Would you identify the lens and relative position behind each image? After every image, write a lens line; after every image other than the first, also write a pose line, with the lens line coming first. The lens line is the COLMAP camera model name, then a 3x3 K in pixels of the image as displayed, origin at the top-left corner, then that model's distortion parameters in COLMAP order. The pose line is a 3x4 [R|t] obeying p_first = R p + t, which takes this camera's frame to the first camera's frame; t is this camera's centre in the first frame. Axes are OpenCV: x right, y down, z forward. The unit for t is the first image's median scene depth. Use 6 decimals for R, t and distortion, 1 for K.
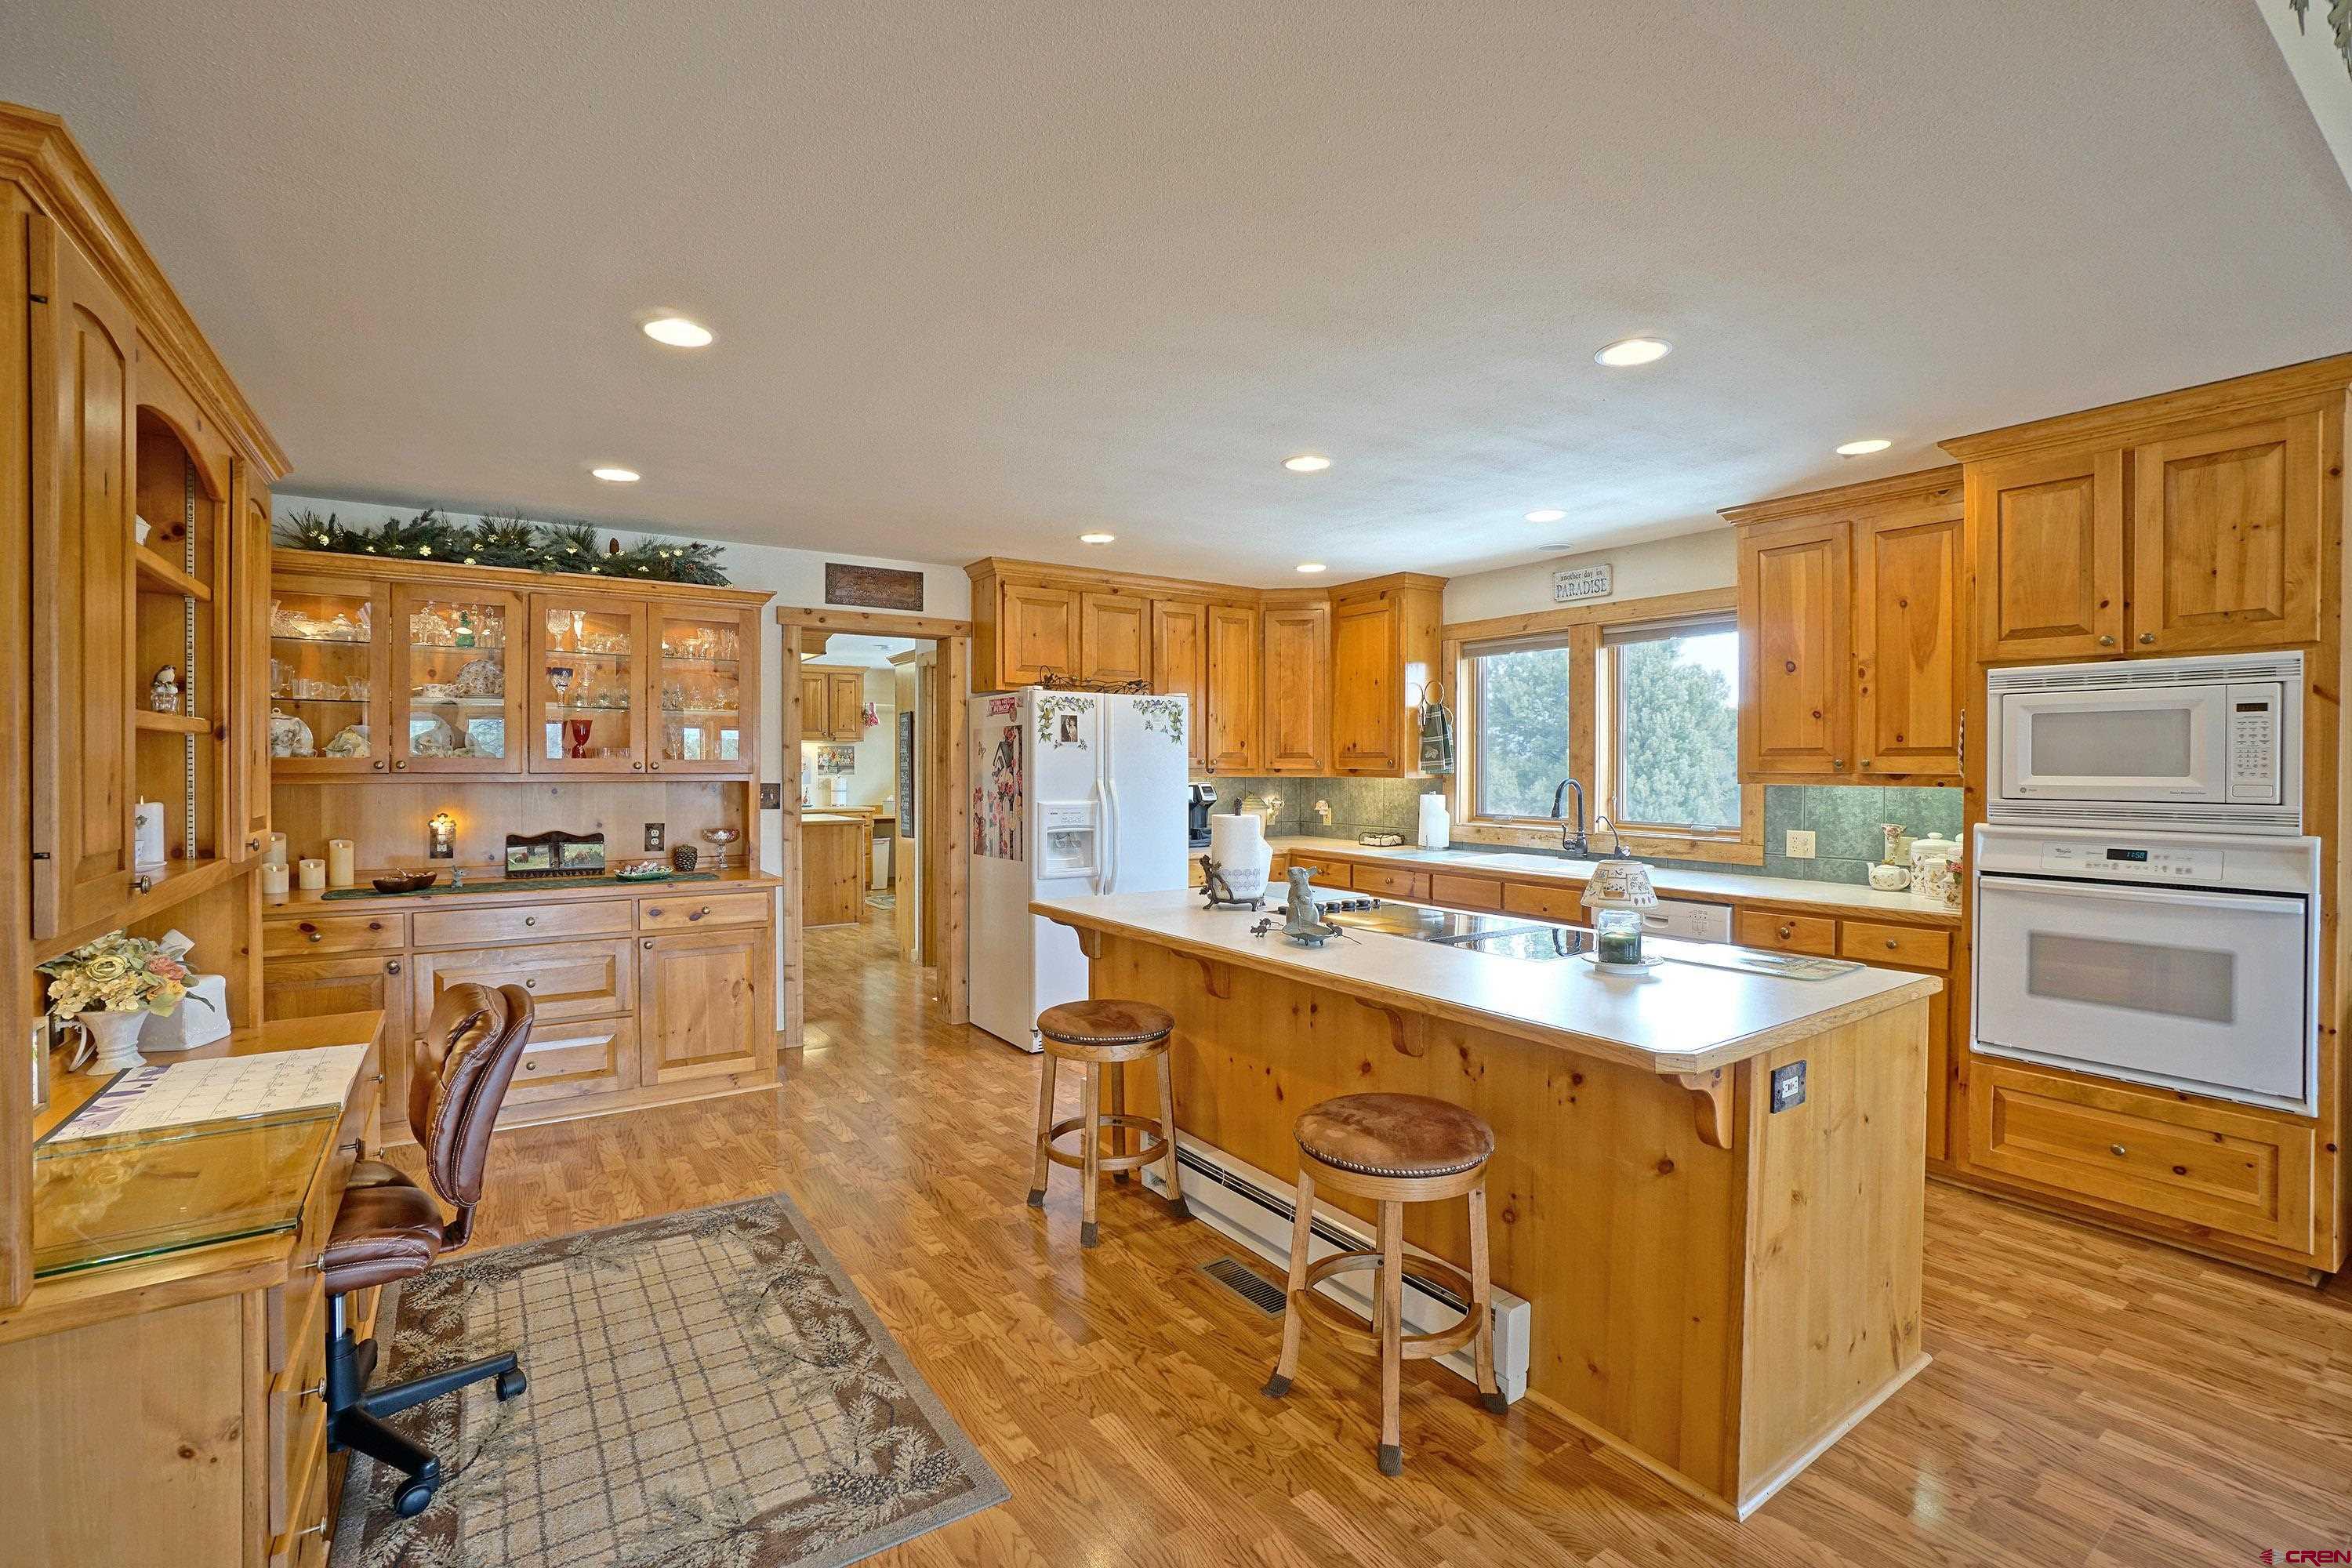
lens RADIAL K [[1036.3, 0, 1170.8], [0, 1036.3, 774.9], [0, 0, 1]] dist [-0.045400, 0.011491]
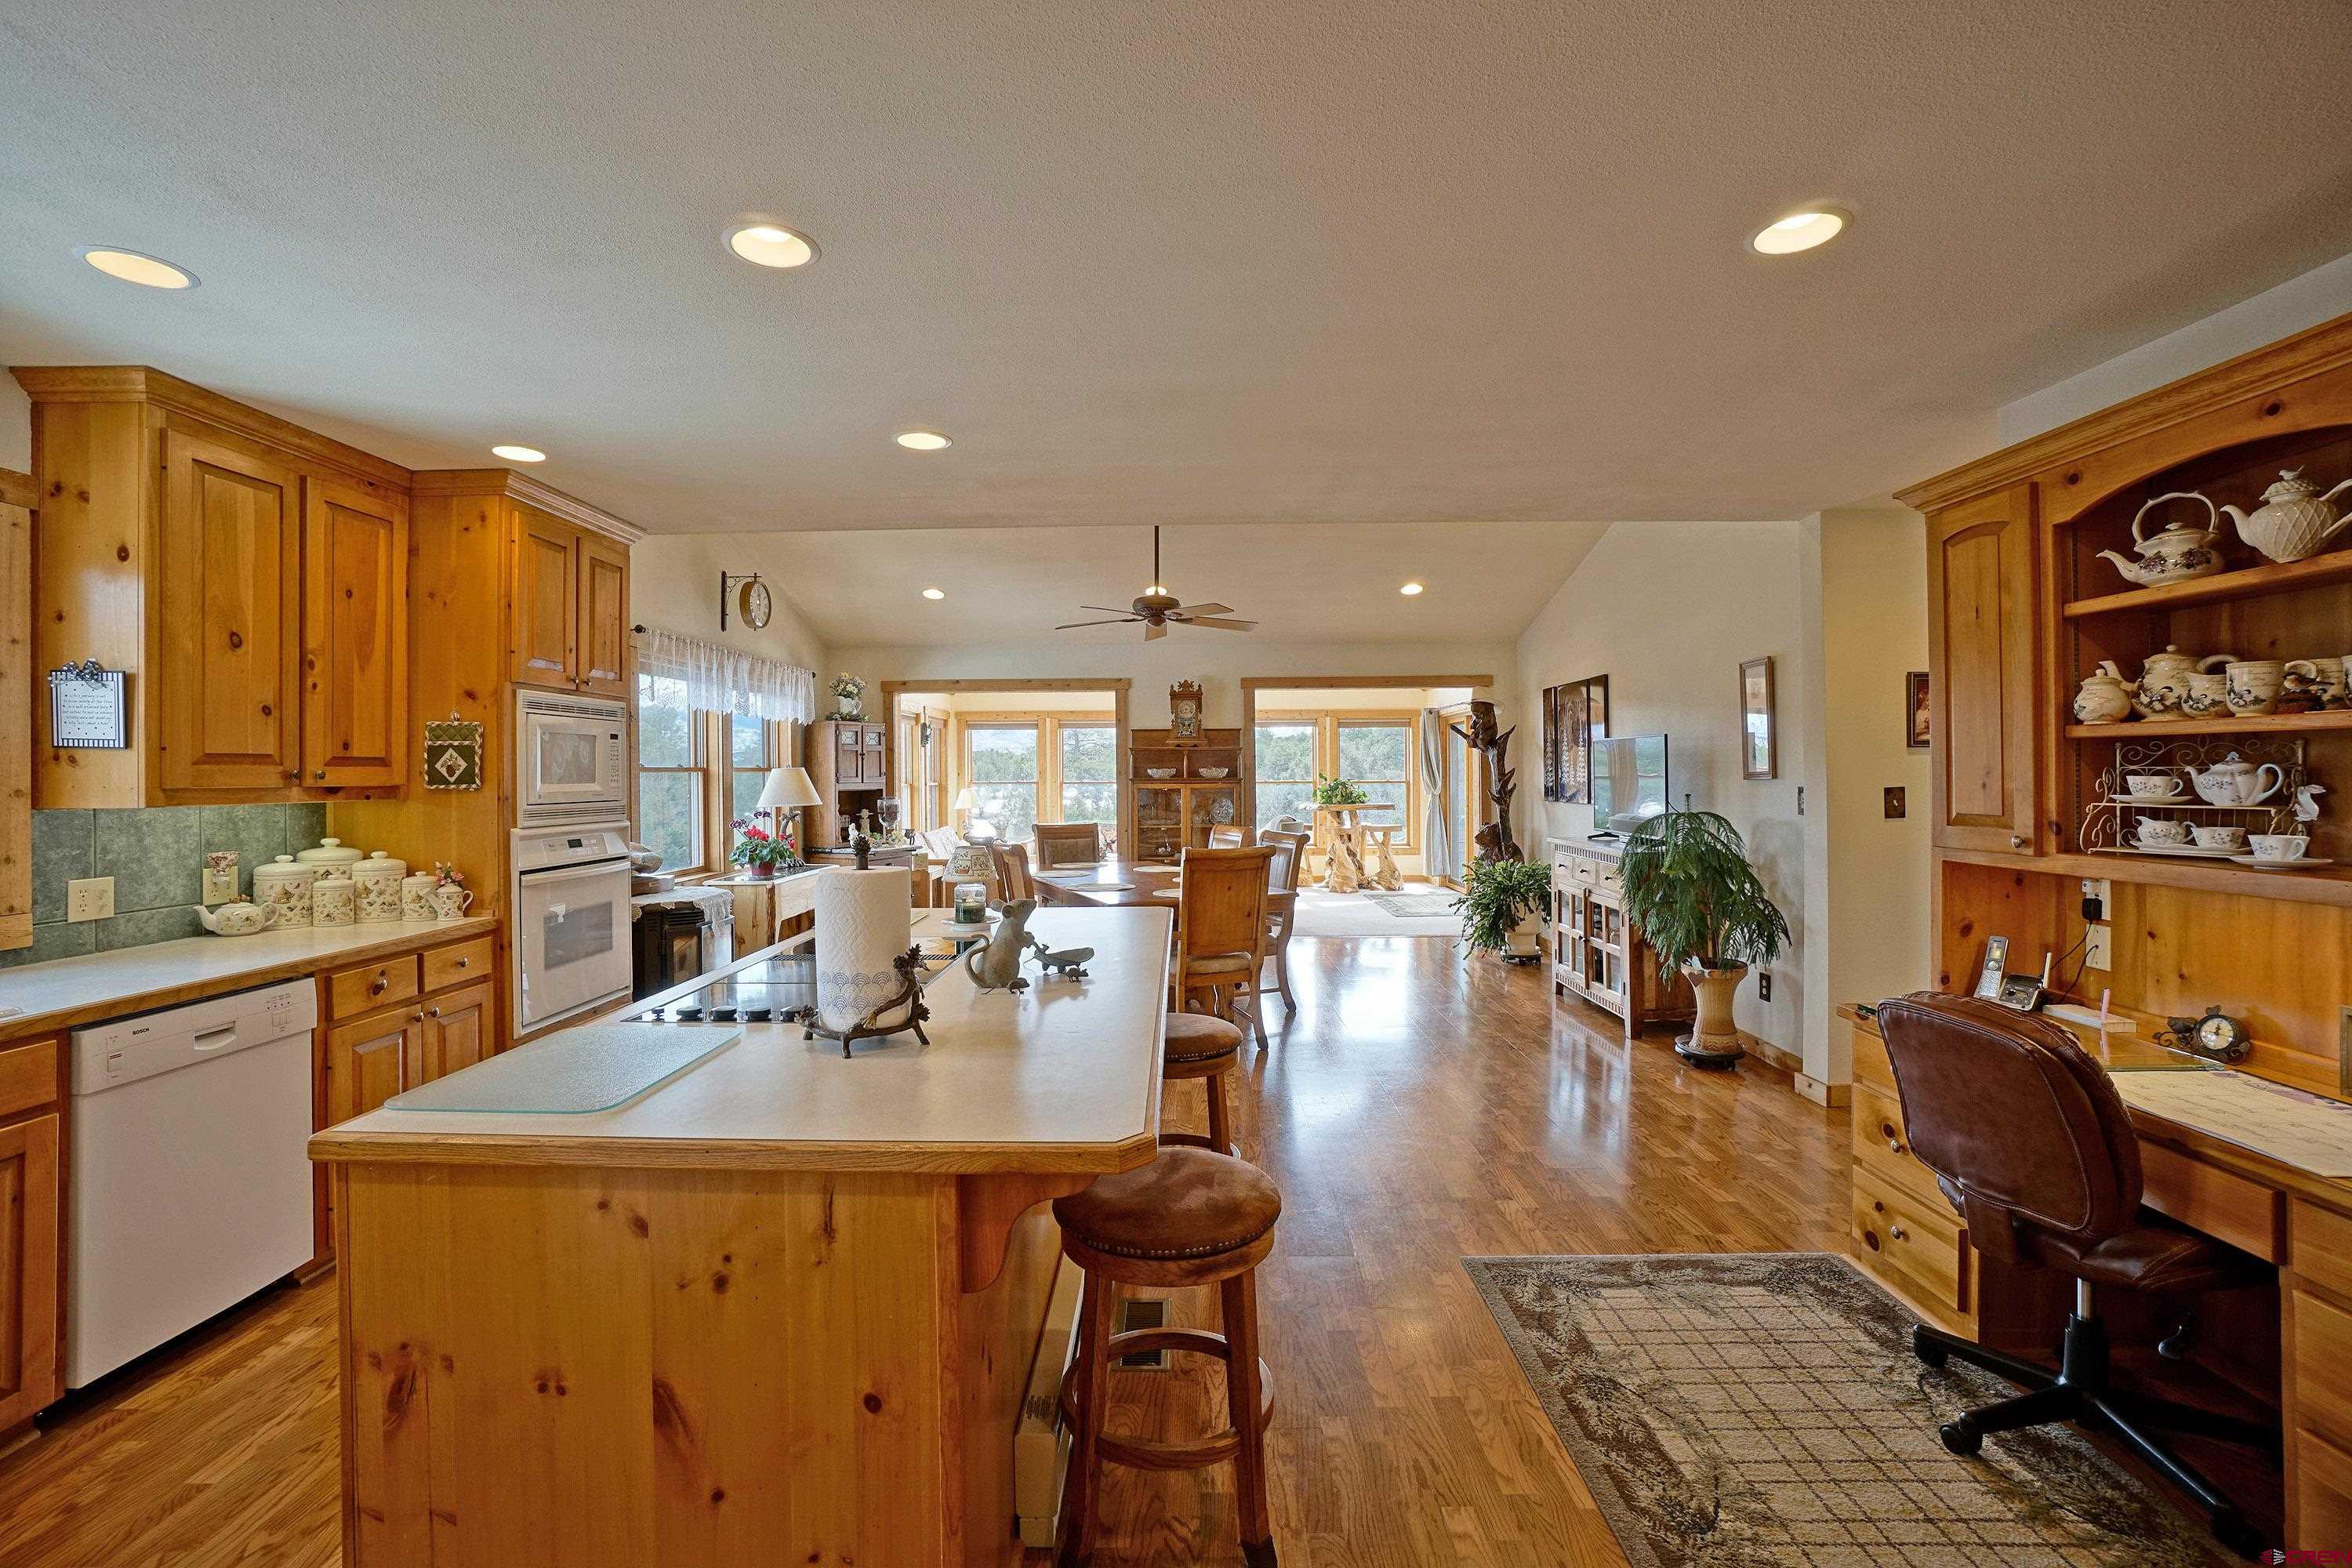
lens RADIAL K [[1036.3, 0, 1161.8], [0, 1036.3, 760.1], [0, 0, 1]] dist [-0.045400, 0.011491]
pose [[-0.811591, 0.013648, 0.584066, -0.305685], [0.013924, 0.999895, -0.004016, -0.008919], [-0.584060, 0.004873, -0.811696, 1.095103]]
